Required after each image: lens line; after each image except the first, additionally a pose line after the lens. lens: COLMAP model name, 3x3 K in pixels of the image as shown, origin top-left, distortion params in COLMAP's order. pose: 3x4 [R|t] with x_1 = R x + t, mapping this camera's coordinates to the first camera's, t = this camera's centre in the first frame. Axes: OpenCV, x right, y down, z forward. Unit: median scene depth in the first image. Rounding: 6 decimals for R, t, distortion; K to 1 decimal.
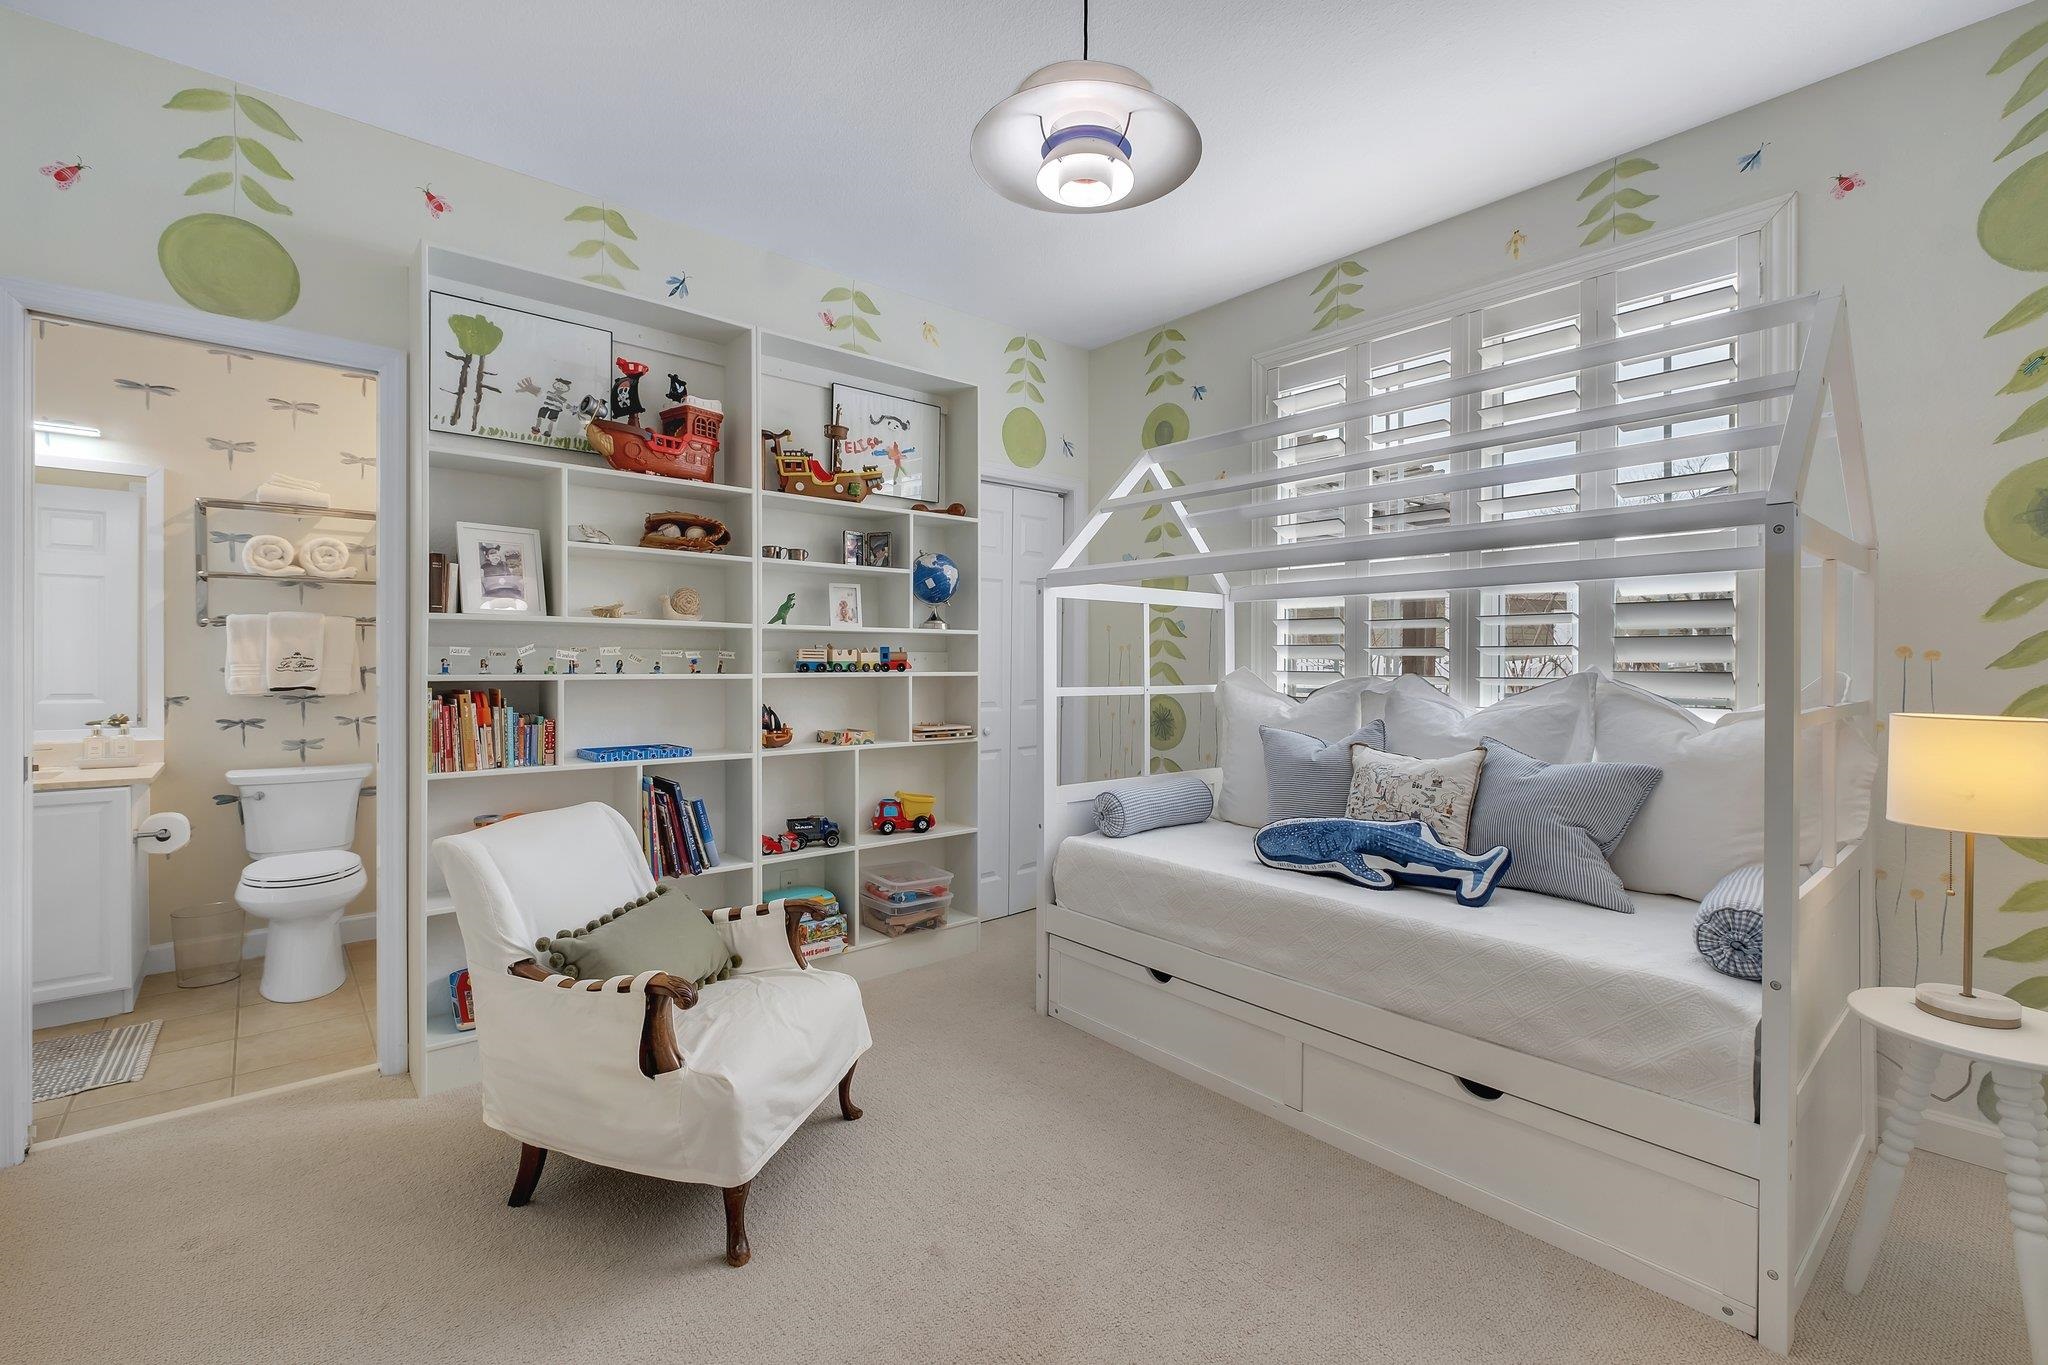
lens RADIAL K [[890.3, 0, 1024.1], [0, 890.3, 674.3], [0, 0, 1]] dist [-0.000858, -0.000193]
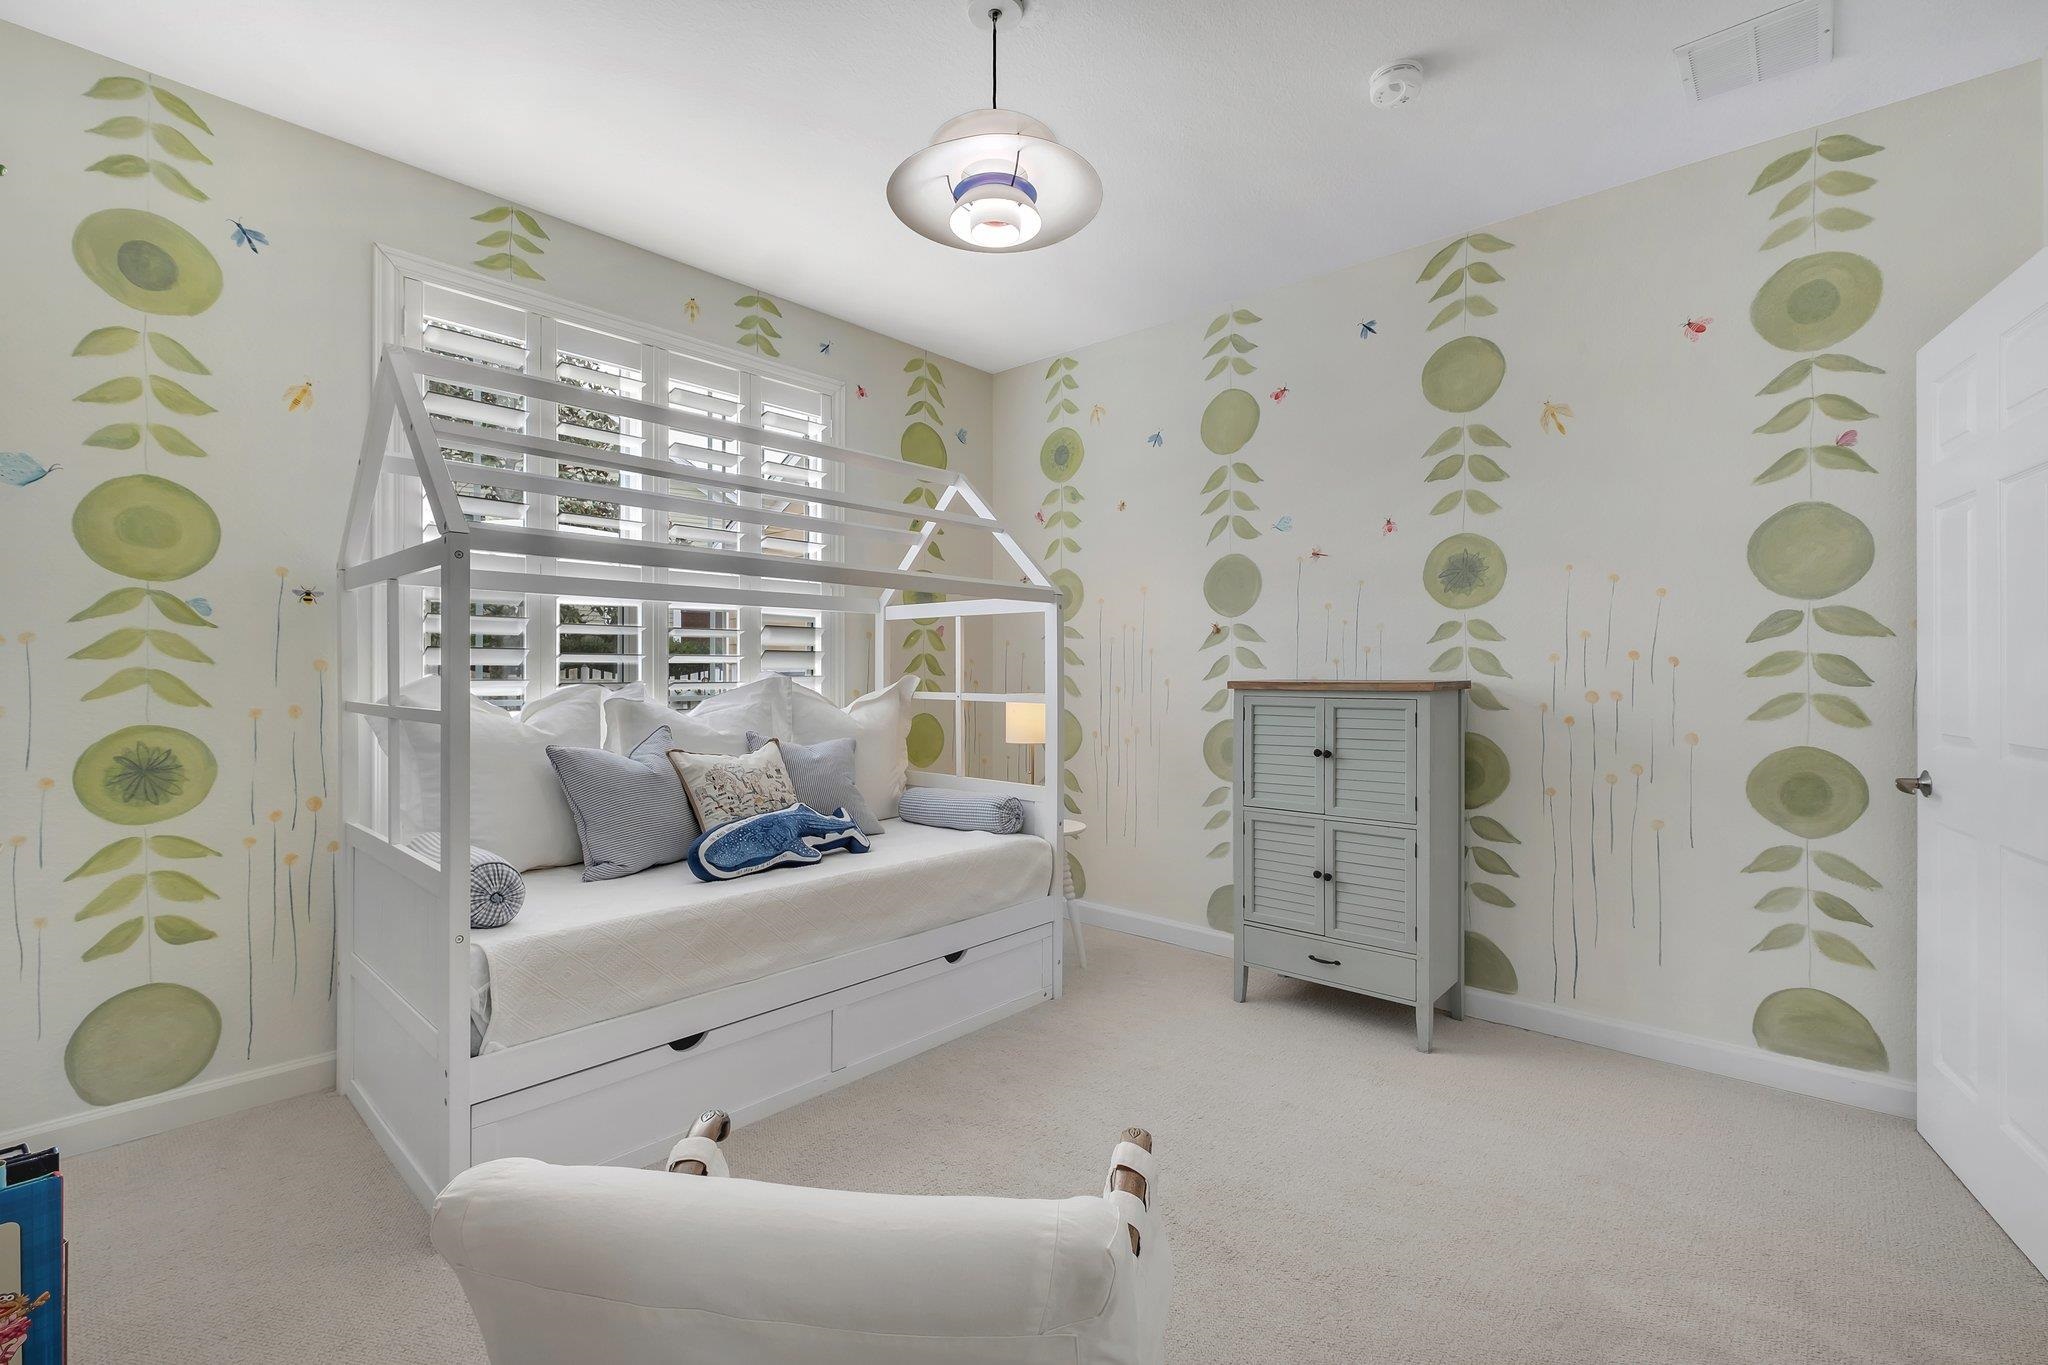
lens RADIAL K [[890.3, 0, 1024.2], [0, 890.3, 670.5], [0, 0, 1]] dist [-0.000858, -0.000193]
pose [[-0.124935, -0.004943, 0.992153, -0.729732], [0.007551, 0.999954, 0.005932, -0.015999], [-0.992136, 0.008233, -0.124892, 0.793857]]
